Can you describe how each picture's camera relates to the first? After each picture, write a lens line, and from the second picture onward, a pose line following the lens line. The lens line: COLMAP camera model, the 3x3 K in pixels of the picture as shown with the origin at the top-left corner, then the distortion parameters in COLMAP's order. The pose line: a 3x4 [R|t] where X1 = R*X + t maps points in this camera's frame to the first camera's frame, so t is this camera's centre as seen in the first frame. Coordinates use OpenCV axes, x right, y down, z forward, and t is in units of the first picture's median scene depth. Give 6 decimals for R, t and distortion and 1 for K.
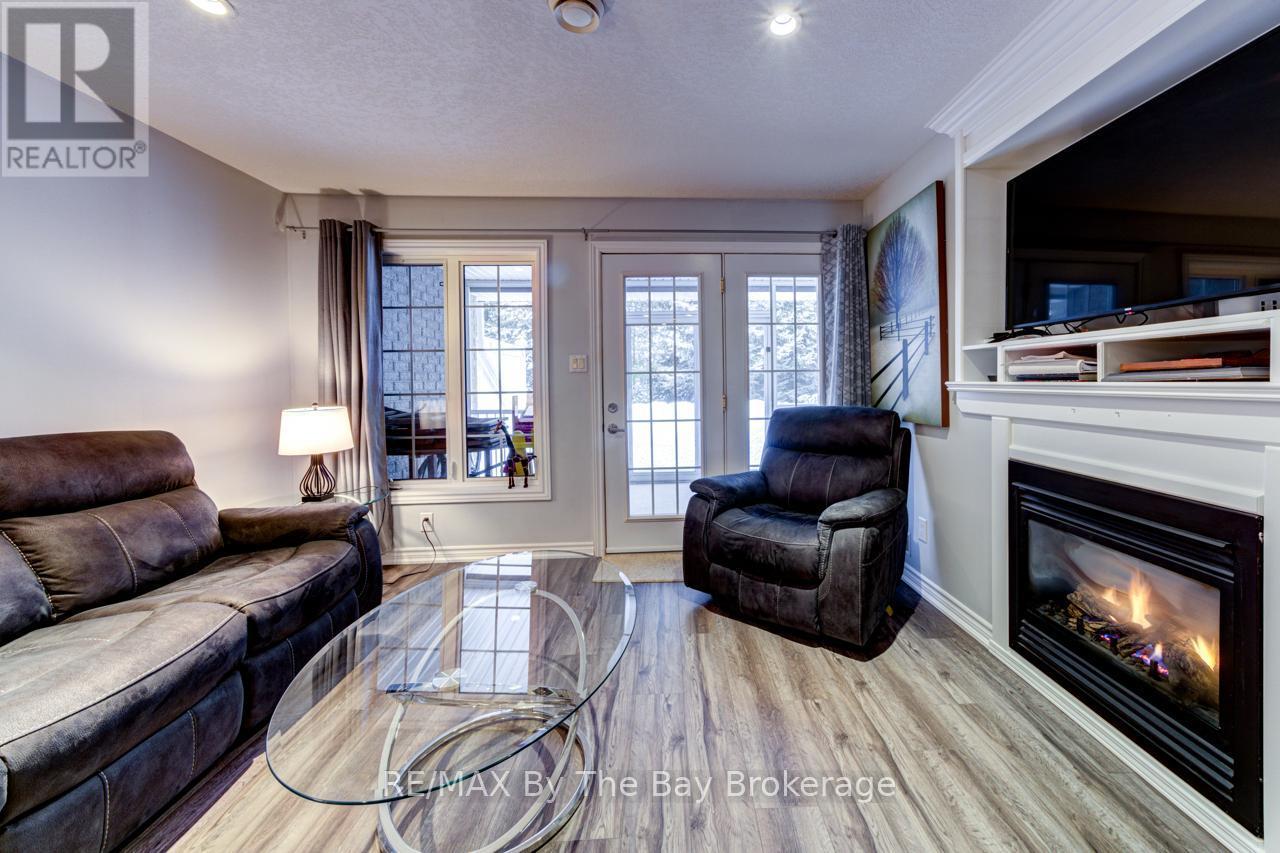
lens RADIAL K [[479.3, 0, 679.3], [0, 479.3, 387.8], [0, 0, 1]] dist [0.006247, 0.001081]
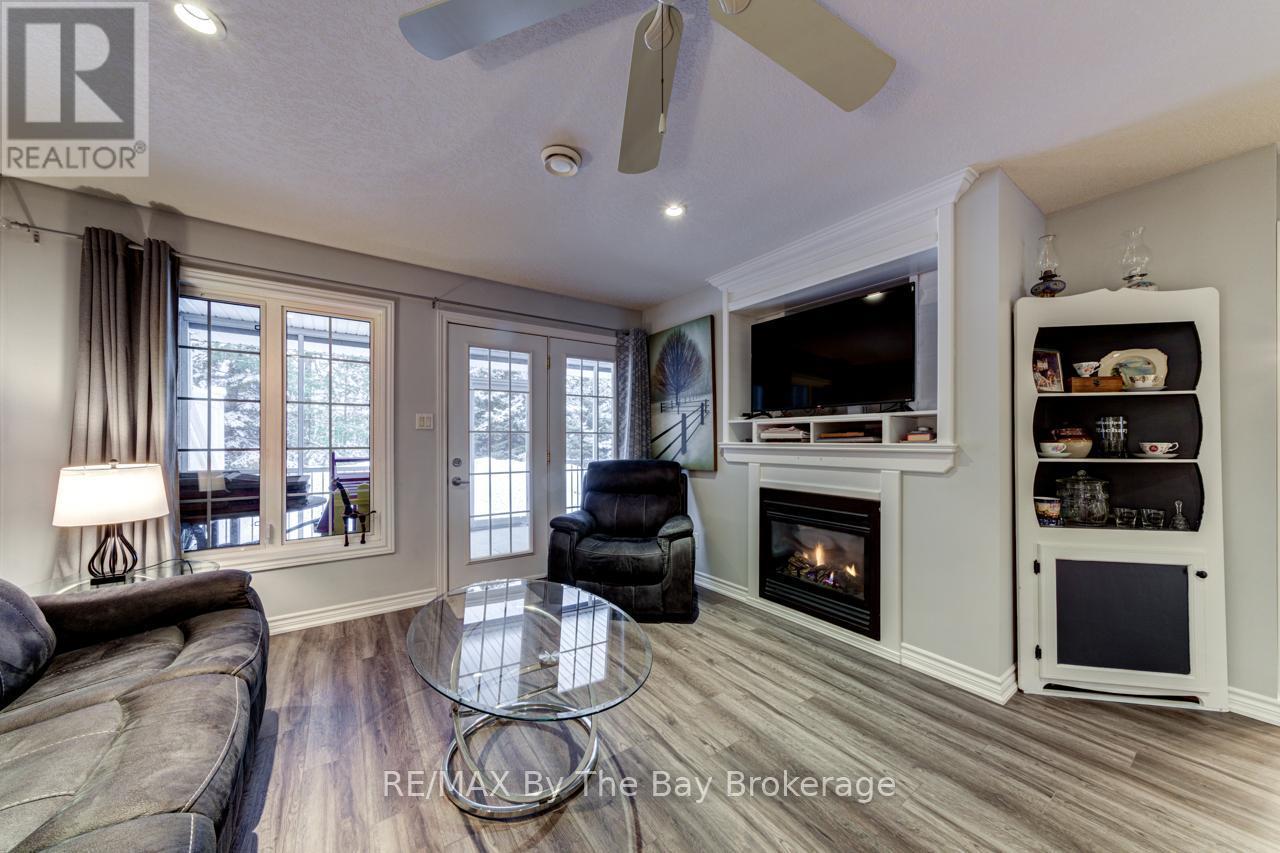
lens RADIAL K [[444.0, 0, 618.4], [0, 444.0, 439.1], [0, 0, 1]] dist [0.006688, 0.001065]
pose [[0.857080, 0.015299, 0.514955, -0.371200], [-0.005405, 0.999771, -0.020707, 0.007348], [-0.515154, 0.014964, 0.856967, -0.069871]]
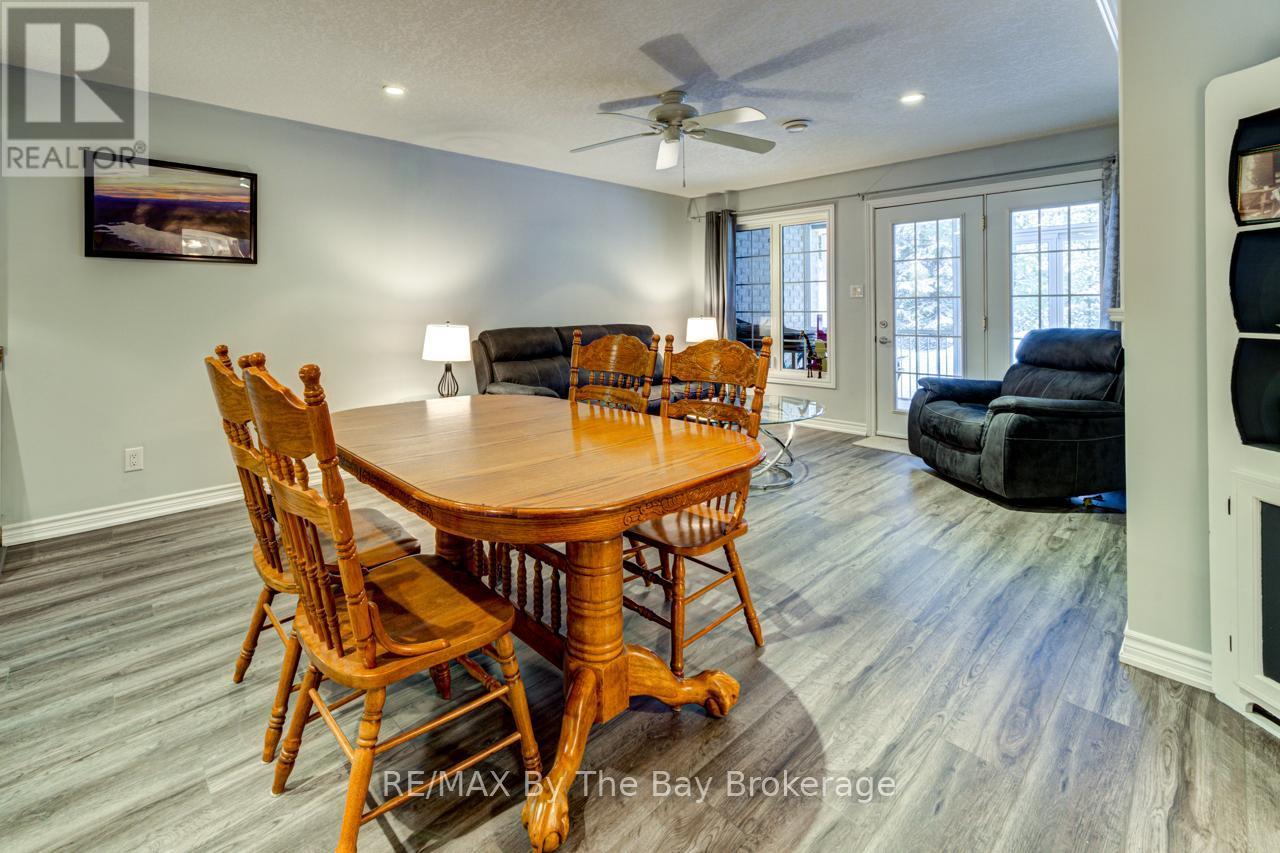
lens RADIAL K [[563.4, 0, 582.6], [0, 563.4, 301.5], [0, 0, 1]] dist [-0.003478, 0.000632]
pose [[0.627084, 0.001328, -0.778951, 0.582243], [-0.012837, 0.999880, -0.008629, 0.002900], [0.778846, 0.015410, 0.627026, -0.645440]]
